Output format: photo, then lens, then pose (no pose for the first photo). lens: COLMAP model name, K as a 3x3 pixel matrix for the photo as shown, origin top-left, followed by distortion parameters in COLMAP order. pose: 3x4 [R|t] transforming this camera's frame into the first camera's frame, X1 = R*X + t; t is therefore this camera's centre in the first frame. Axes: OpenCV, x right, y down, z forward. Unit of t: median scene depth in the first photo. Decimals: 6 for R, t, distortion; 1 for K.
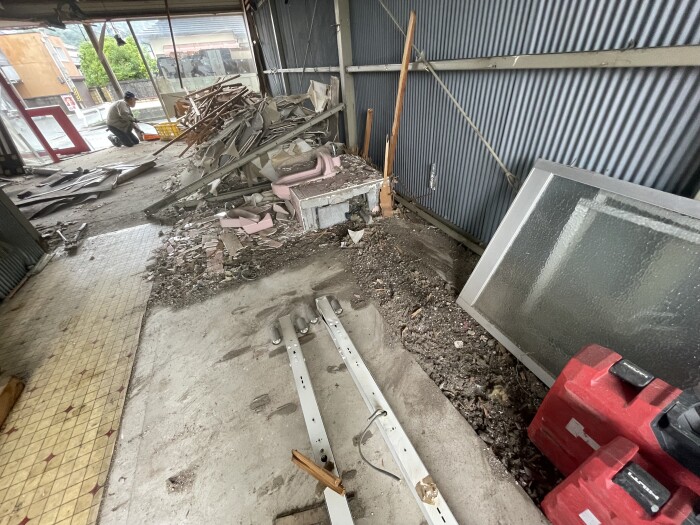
lens RADIAL K [[282.4, 0, 350.0], [0, 282.4, 262.5], [0, 0, 1]] dist [-0.001696, -0.000632]
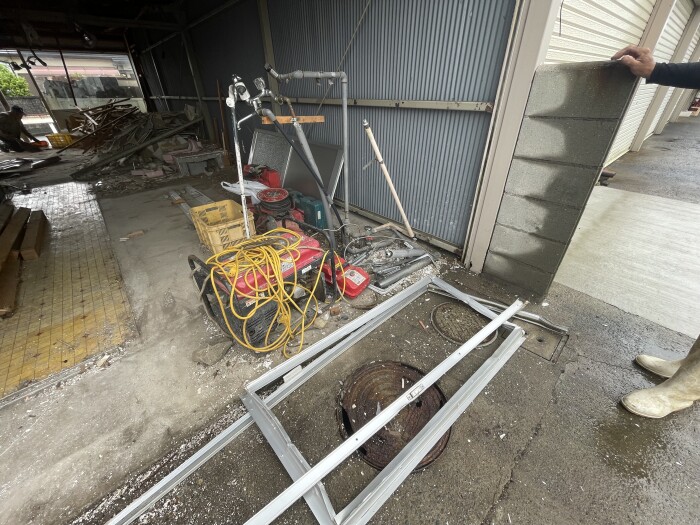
lens RADIAL K [[282.4, 0, 350.0], [0, 282.4, 262.5], [0, 0, 1]] dist [-0.001696, -0.000632]
pose [[0.952284, -0.104344, 0.286821, 0.146831], [0.129112, 0.989241, -0.068788, 0.348771], [-0.276558, 0.102538, 0.955511, -0.510754]]
